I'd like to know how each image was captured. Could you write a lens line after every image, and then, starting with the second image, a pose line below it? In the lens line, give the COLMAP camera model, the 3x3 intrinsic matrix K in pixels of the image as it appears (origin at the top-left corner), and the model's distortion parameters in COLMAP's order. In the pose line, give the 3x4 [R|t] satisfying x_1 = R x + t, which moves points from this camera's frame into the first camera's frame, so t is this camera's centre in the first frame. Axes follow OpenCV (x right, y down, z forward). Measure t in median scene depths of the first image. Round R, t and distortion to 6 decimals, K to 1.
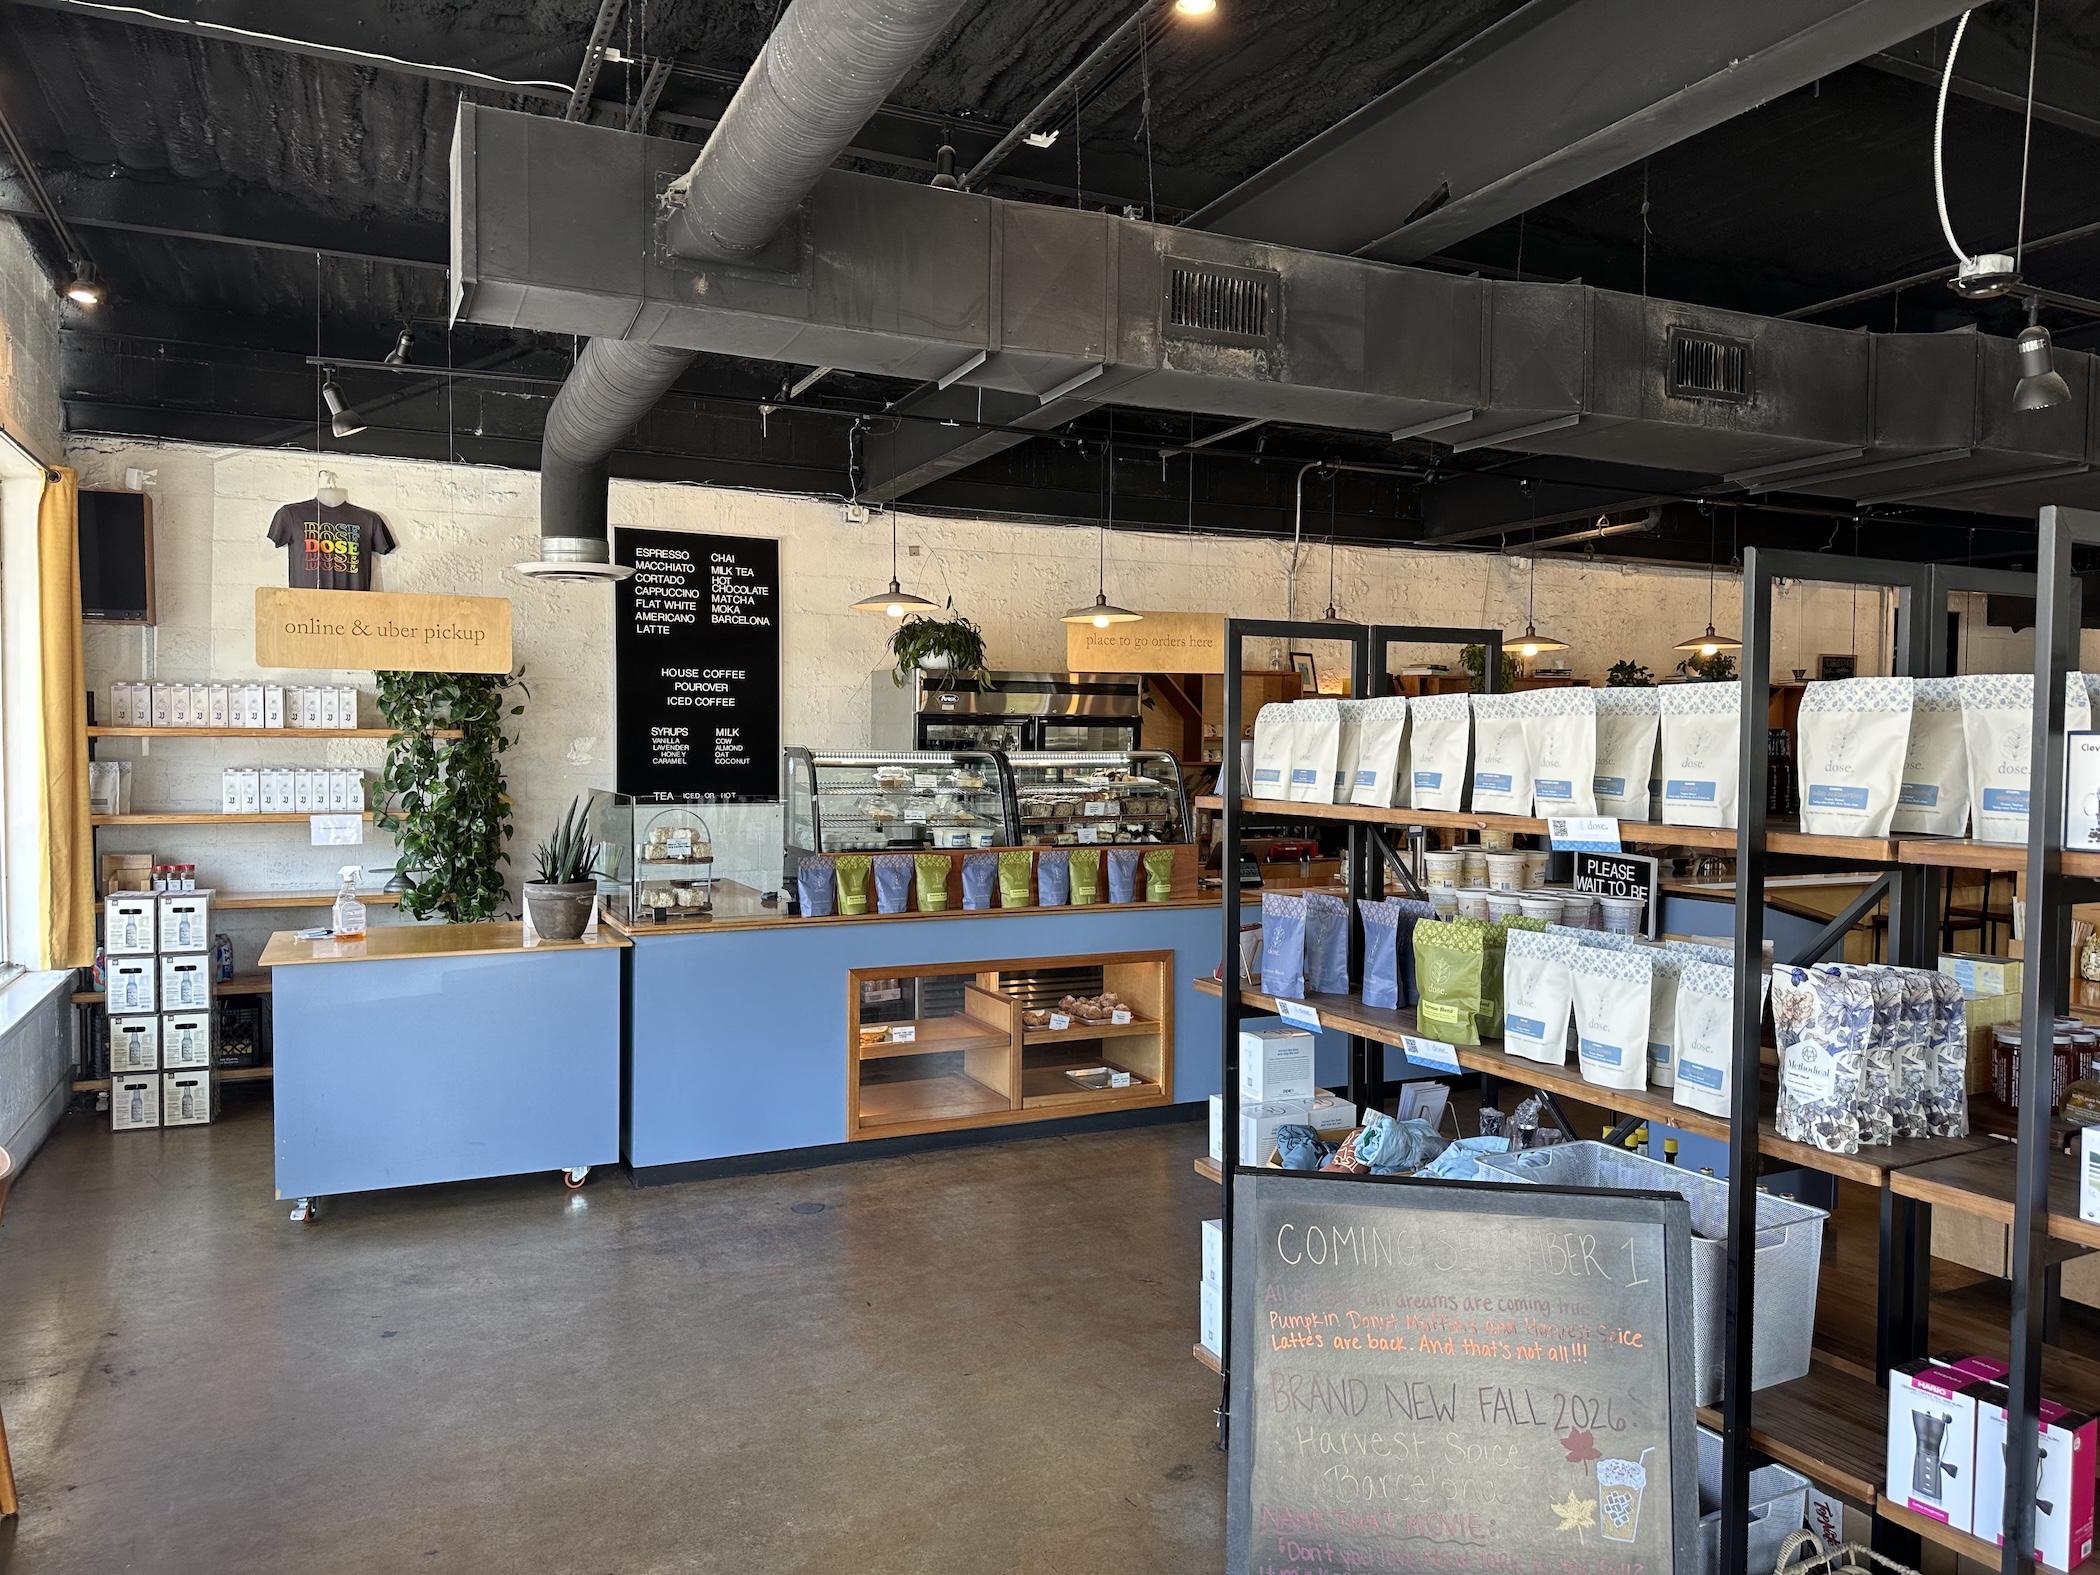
lens RADIAL K [[1482.4, 0, 1047.0], [0, 1482.4, 792.2], [0, 0, 1]] dist [-0.003108, -0.010955]
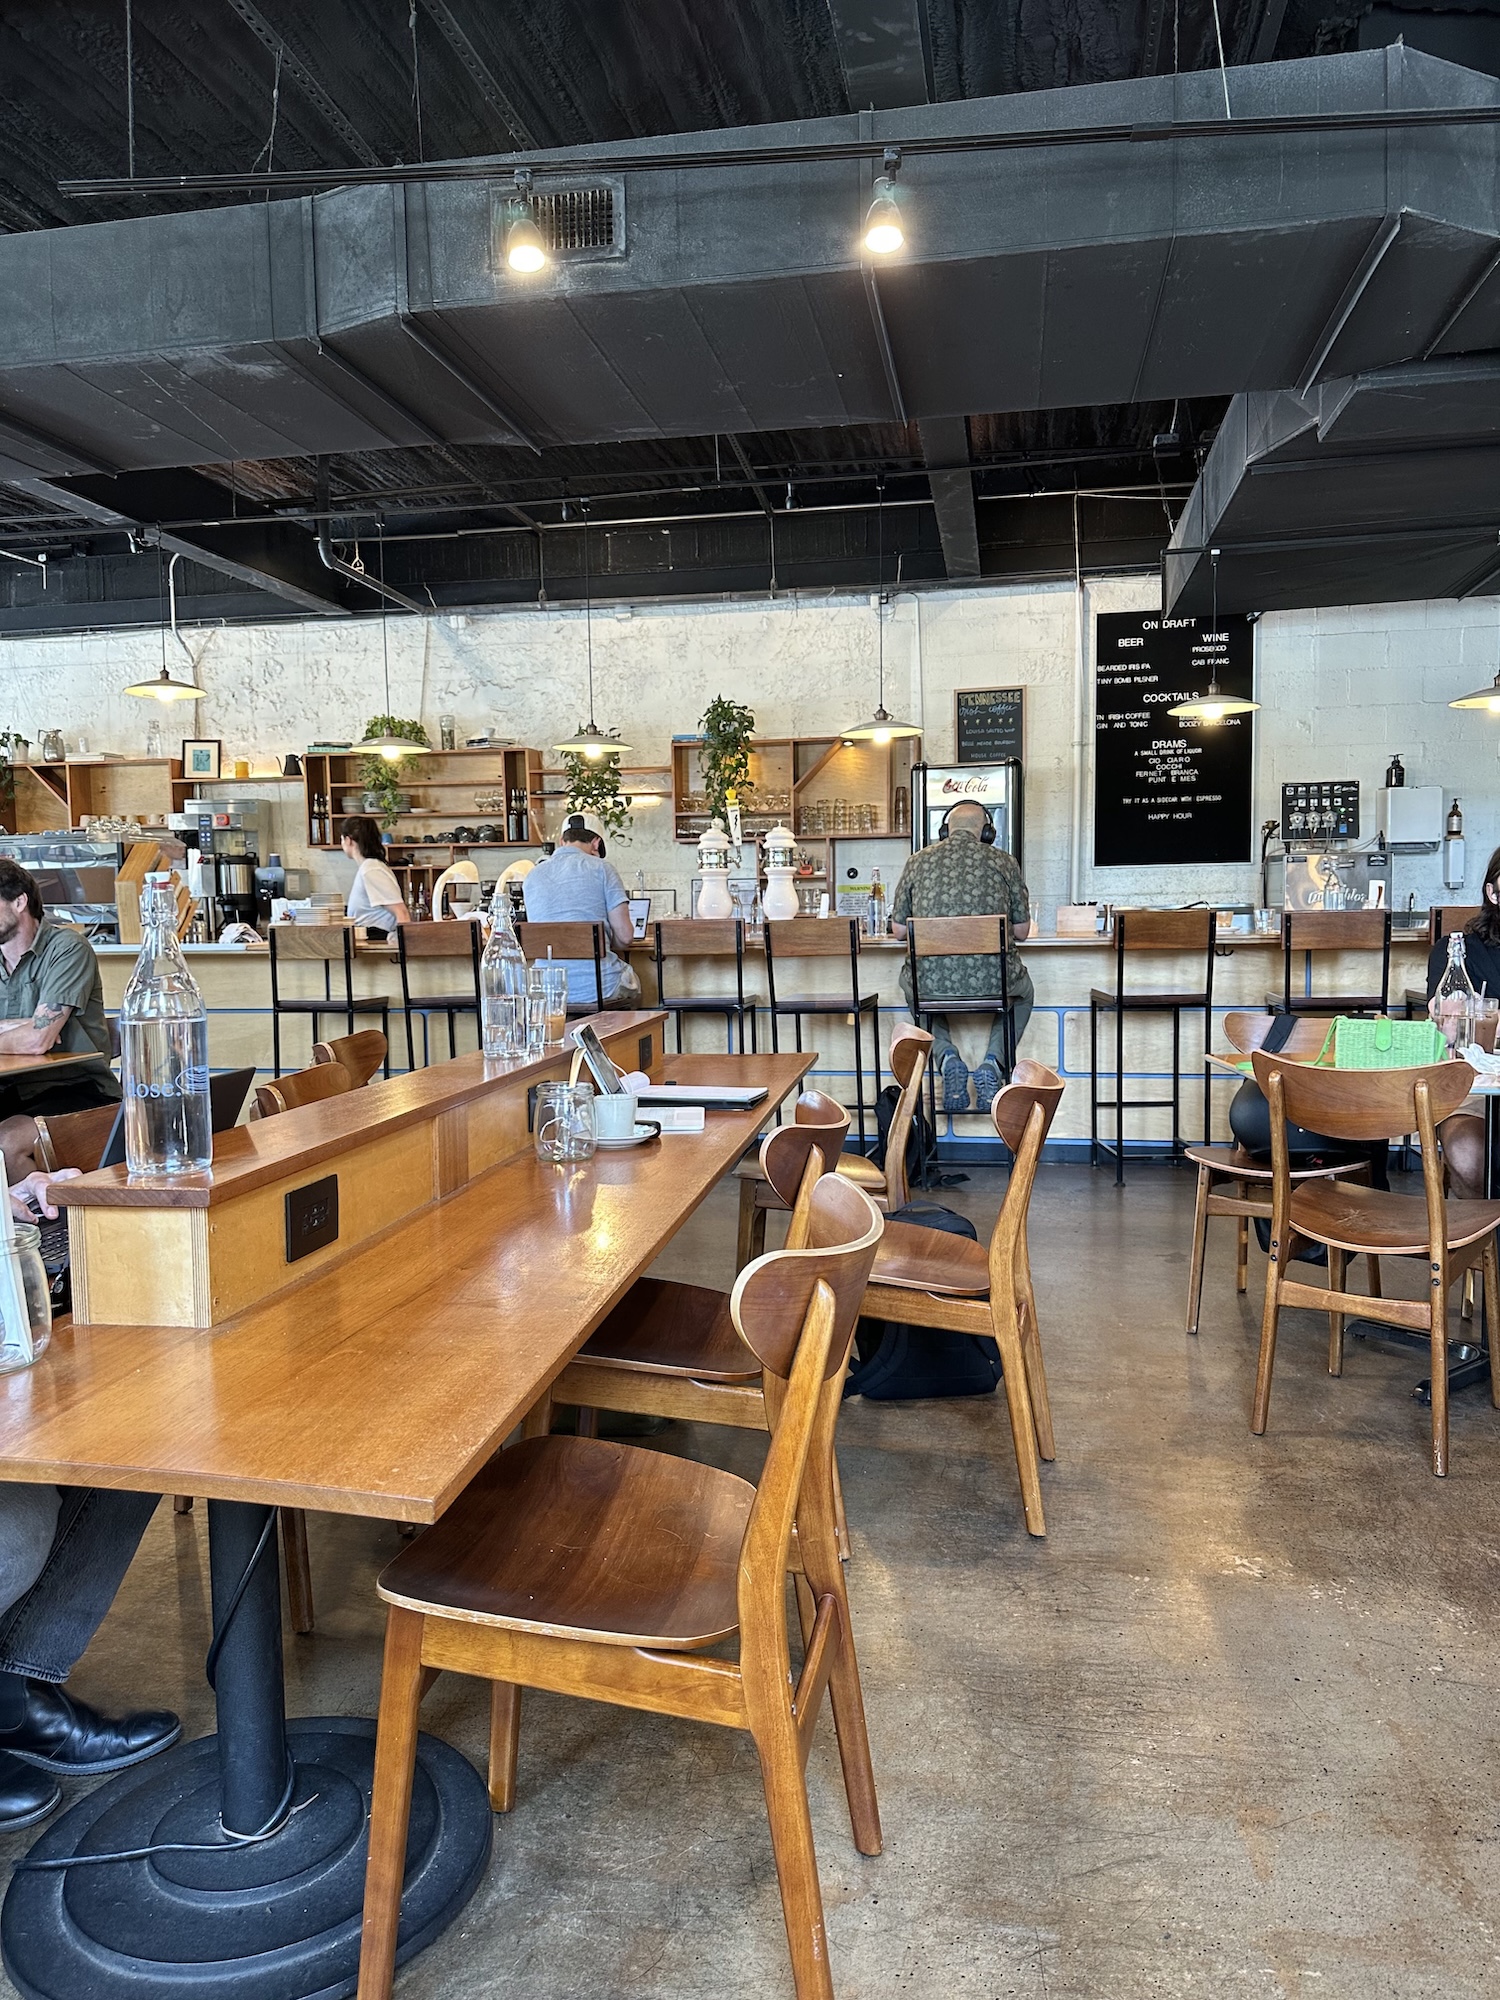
lens RADIAL K [[1411.9, 0, 752.2], [0, 1411.9, 998.4], [0, 0, 1]] dist [-0.003108, -0.010955]
pose [[0.815640, 0.031639, -0.577694, 0.249580], [-0.008090, 0.999030, 0.043292, 0.009161], [0.578503, -0.030637, 0.815105, 0.101836]]
